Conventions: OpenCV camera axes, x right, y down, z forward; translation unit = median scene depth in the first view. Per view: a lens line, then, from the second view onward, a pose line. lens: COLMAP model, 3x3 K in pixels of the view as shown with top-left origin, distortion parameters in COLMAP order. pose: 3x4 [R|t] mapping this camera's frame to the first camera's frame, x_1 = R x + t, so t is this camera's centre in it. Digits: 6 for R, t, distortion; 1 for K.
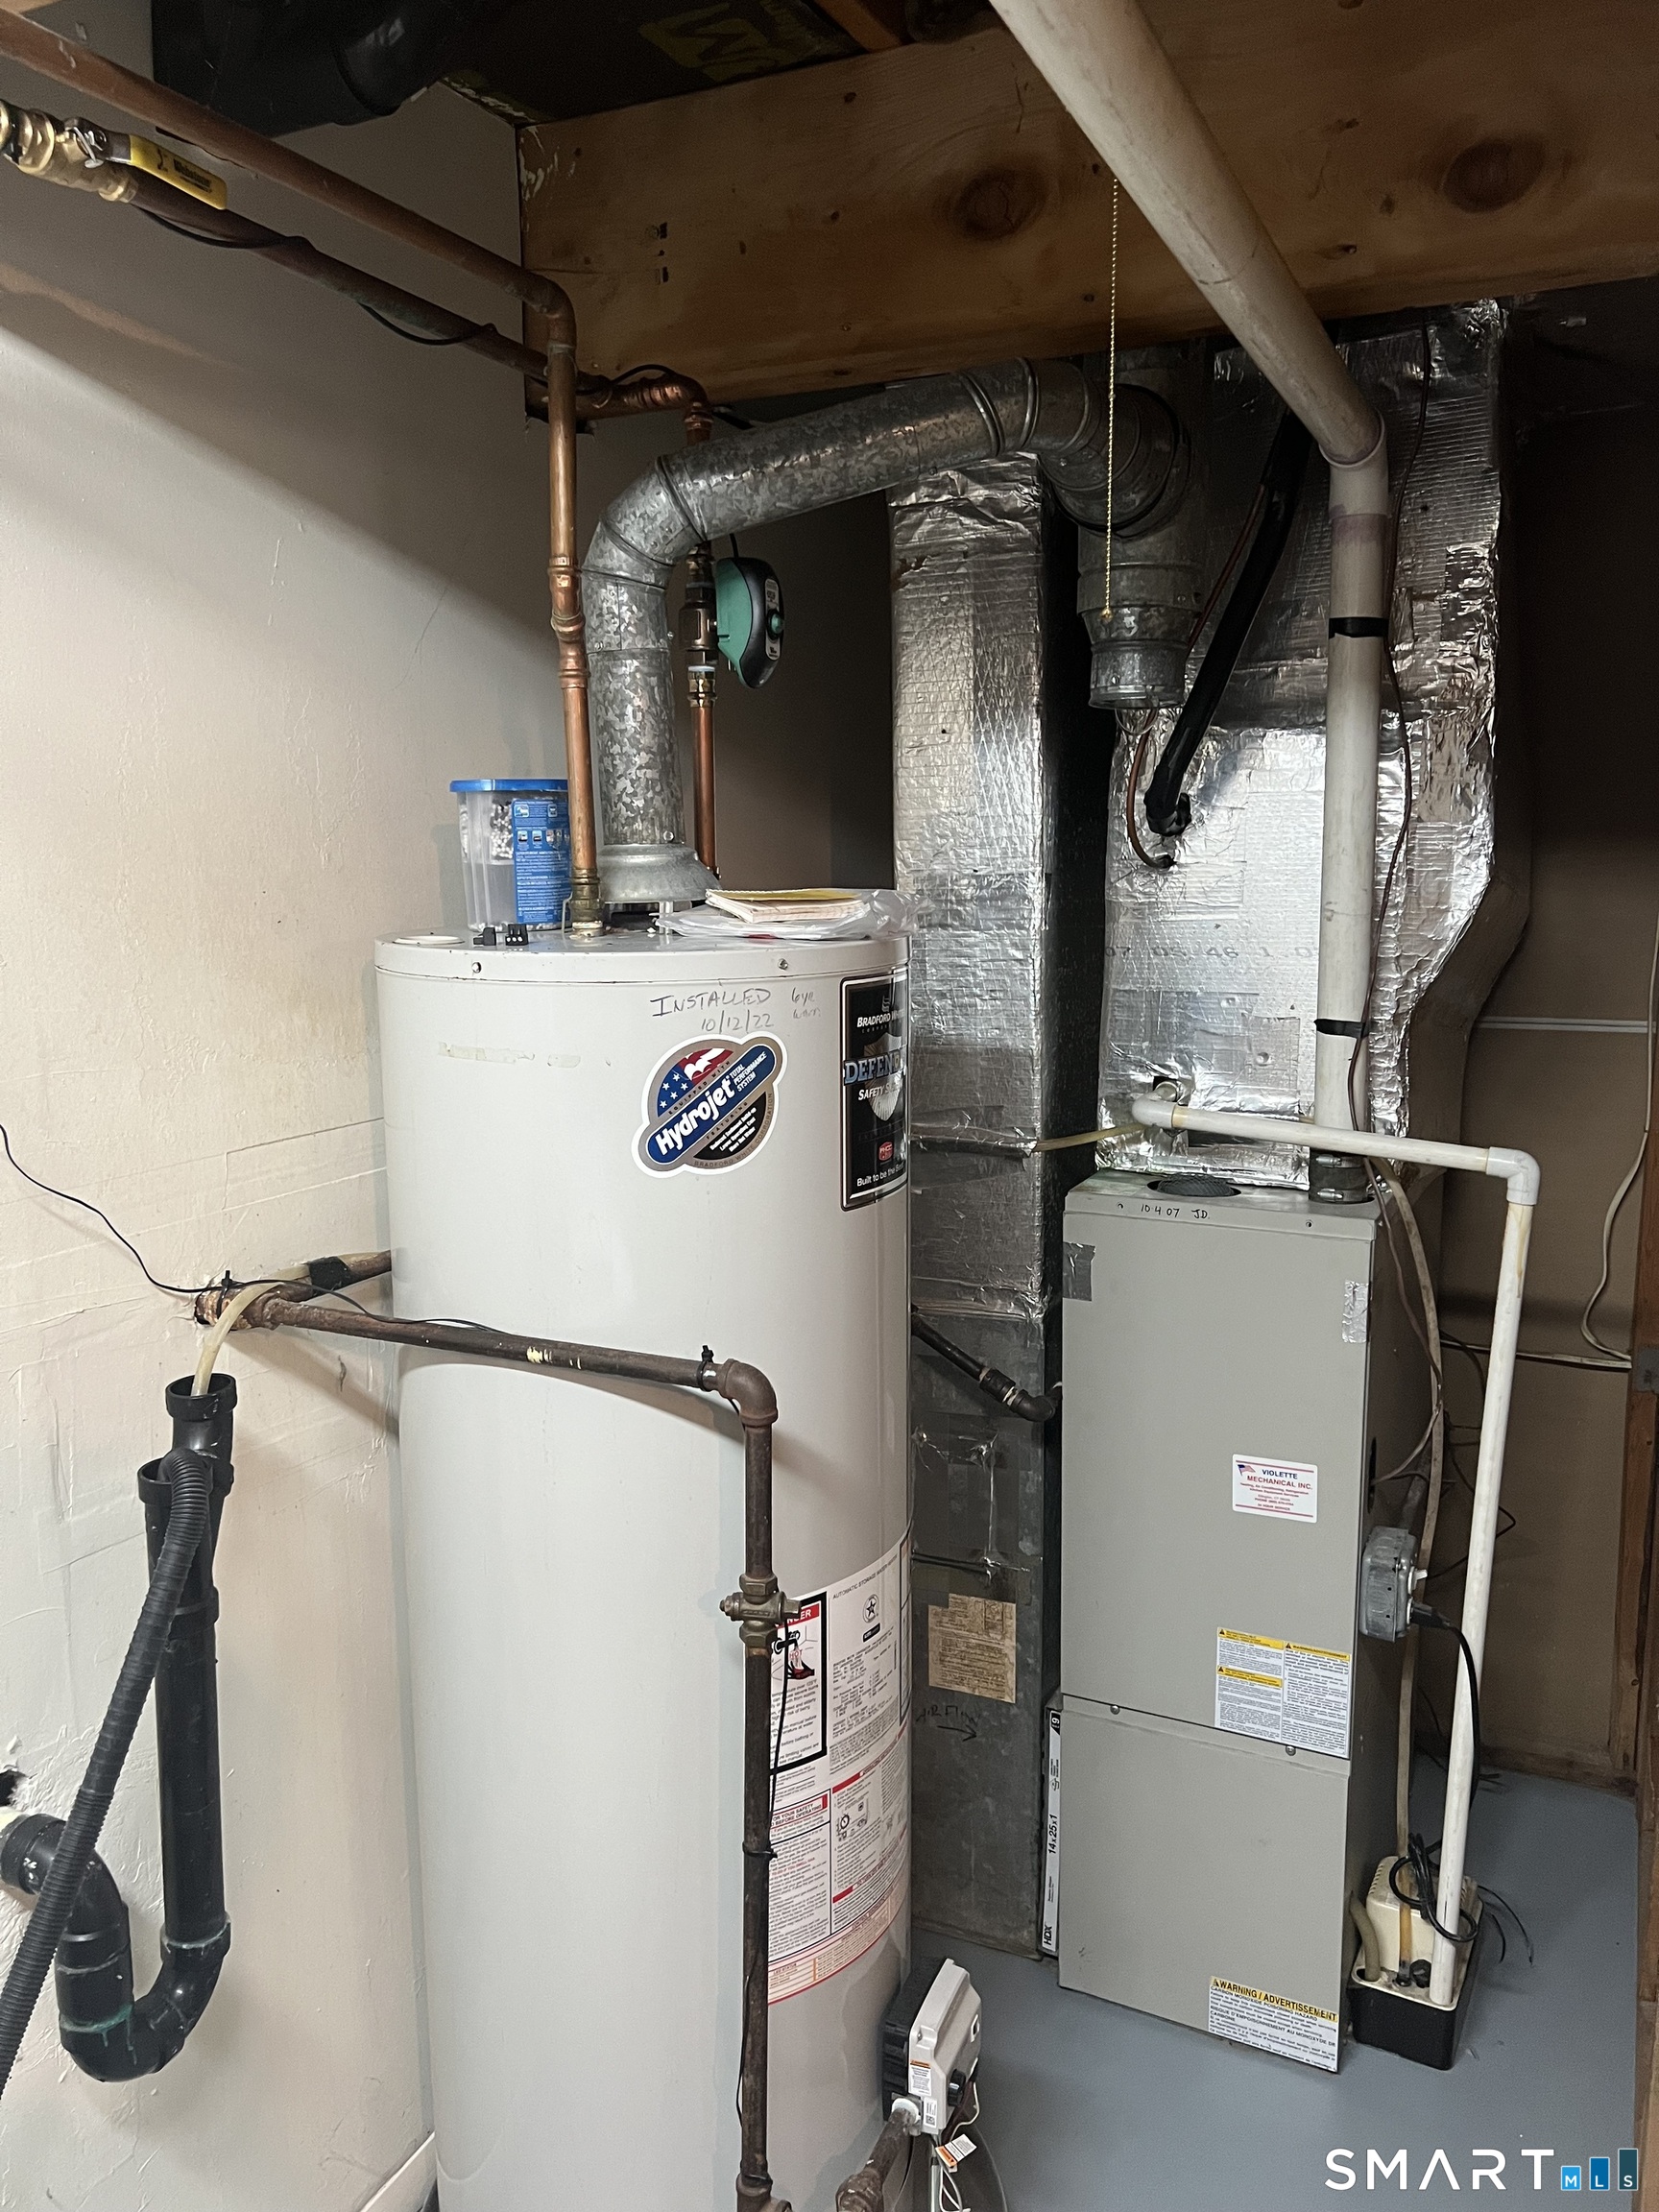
lens RADIAL K [[1670.3, 0, 823.0], [0, 1670.3, 1106.2], [0, 0, 1]] dist [0.029766, -0.020228]
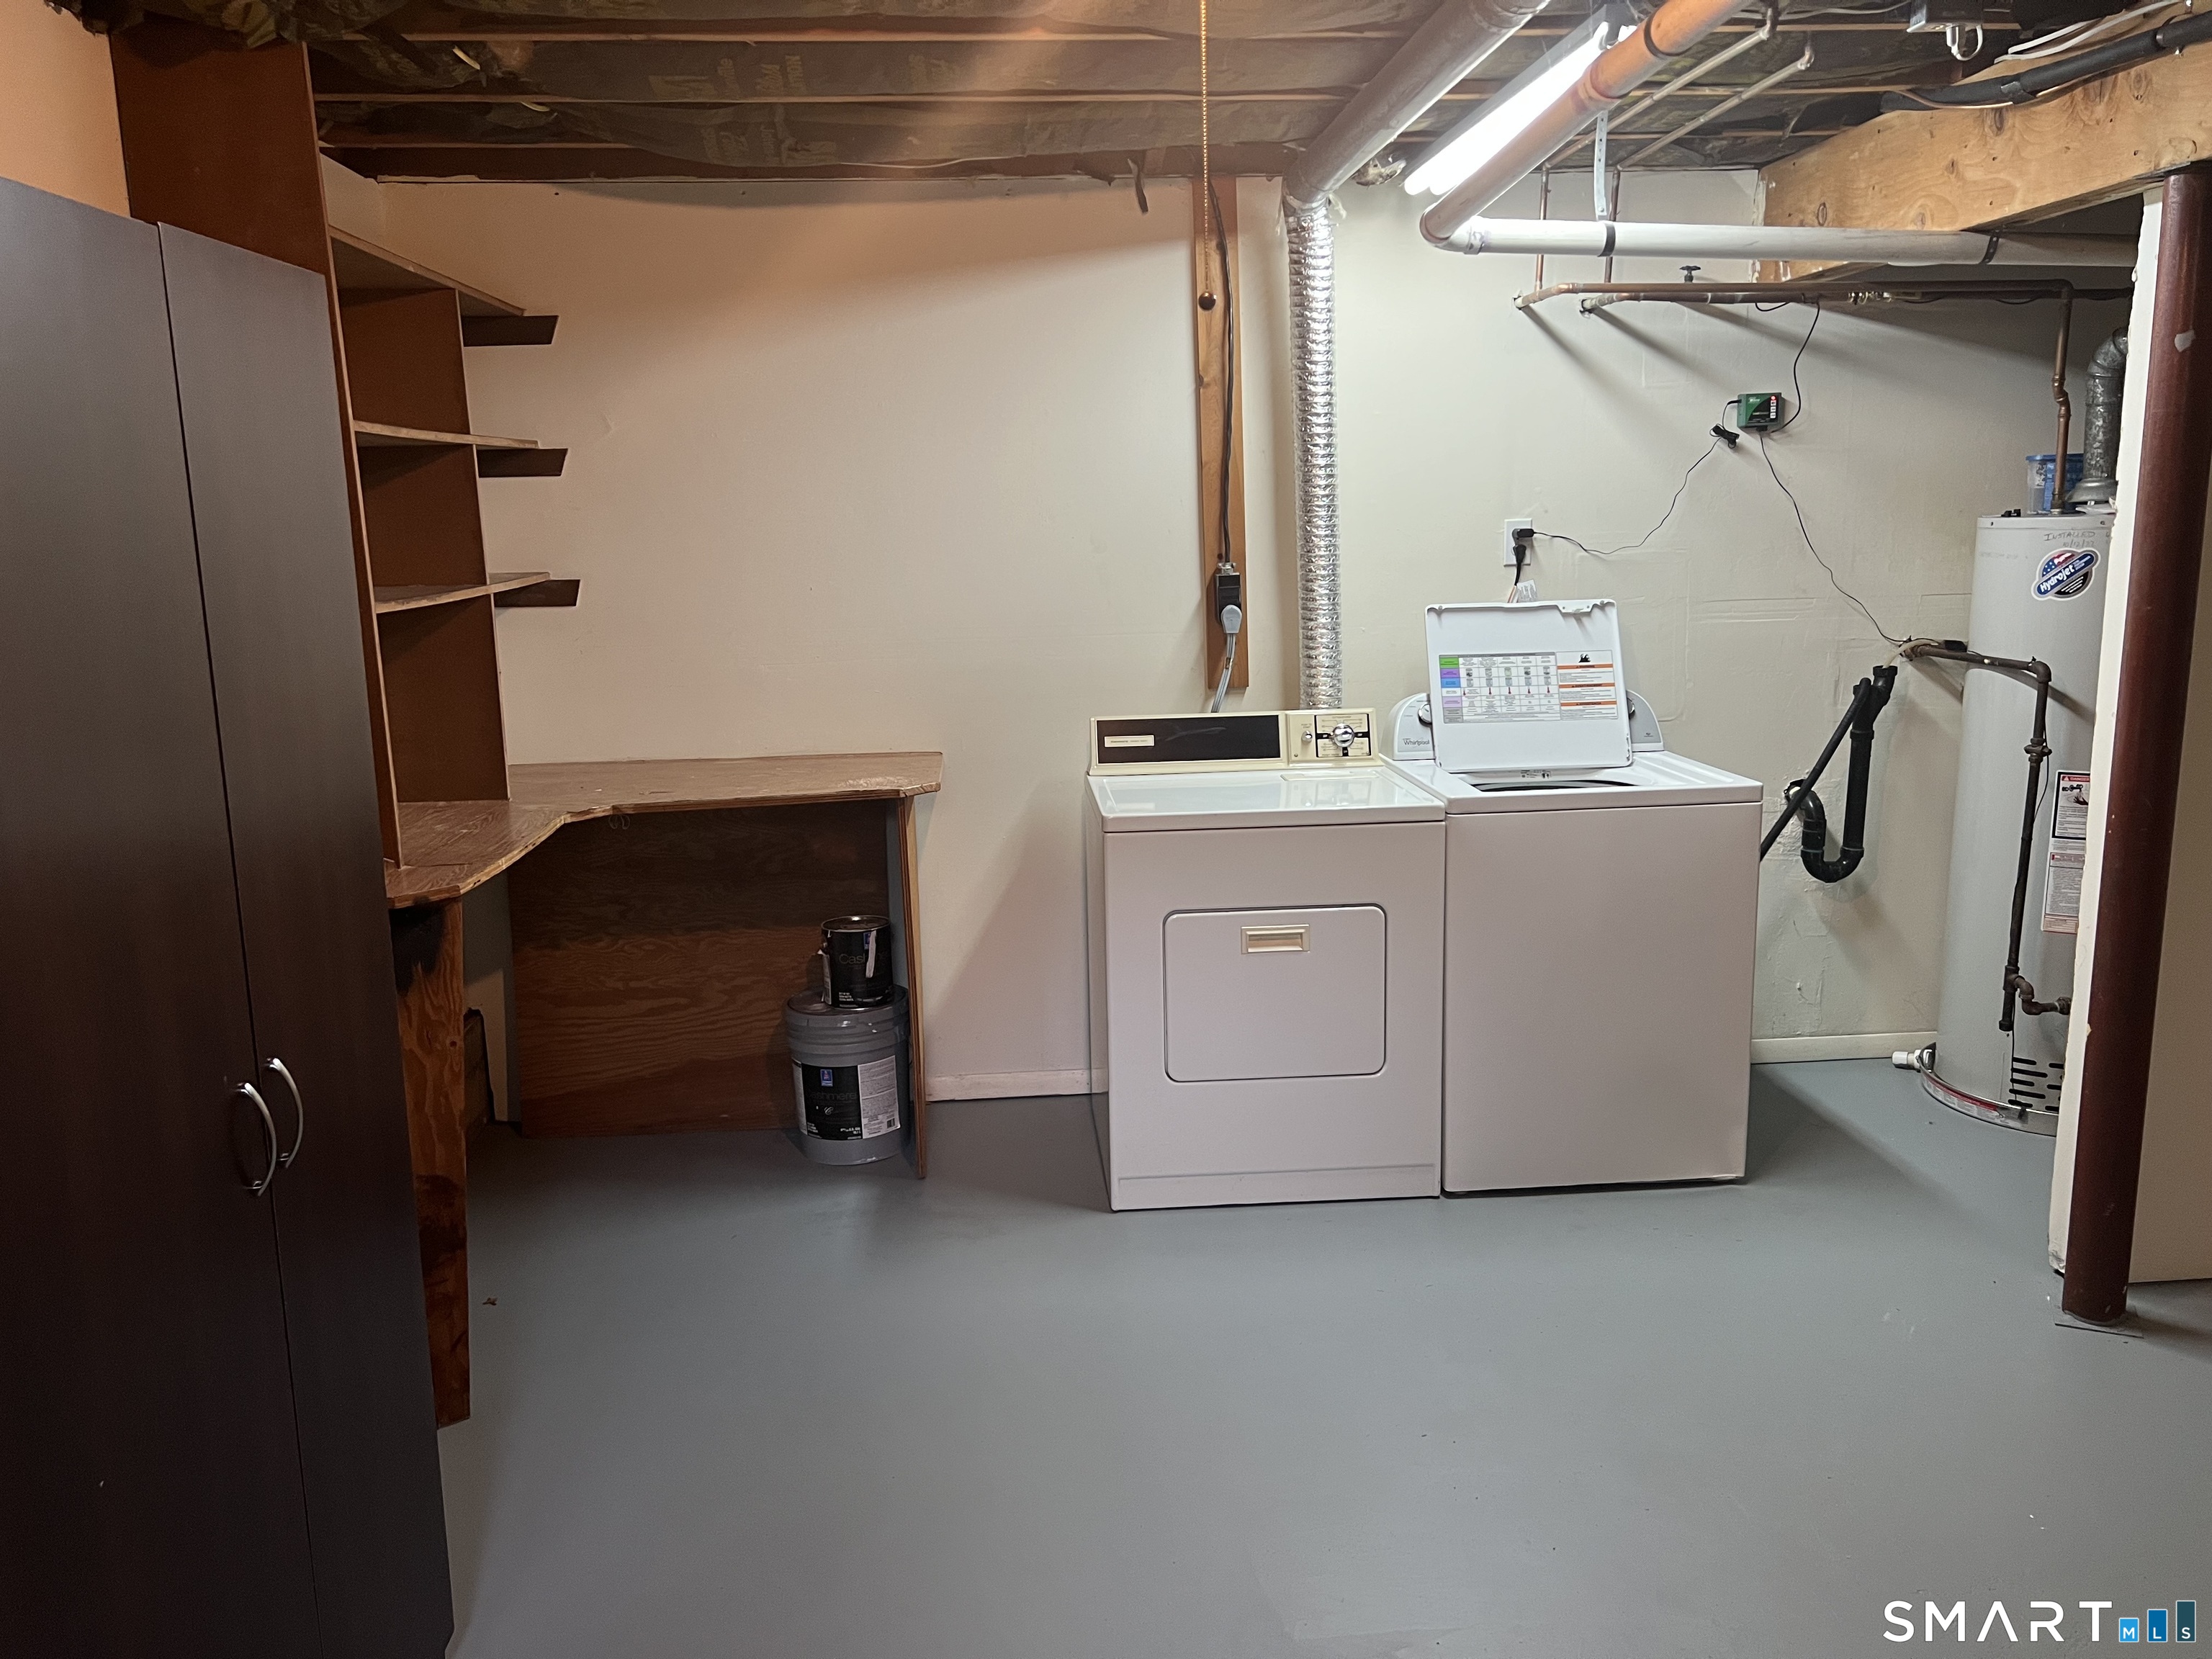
lens RADIAL K [[1670.3, 0, 1103.6], [0, 1670.3, 827.4], [0, 0, 1]] dist [0.029766, -0.020228]
pose [[0.505676, 0.158332, -0.848070, 1.548306], [-0.122659, 0.986223, 0.110987, 0.296284], [0.853959, 0.047900, 0.518131, -1.767288]]
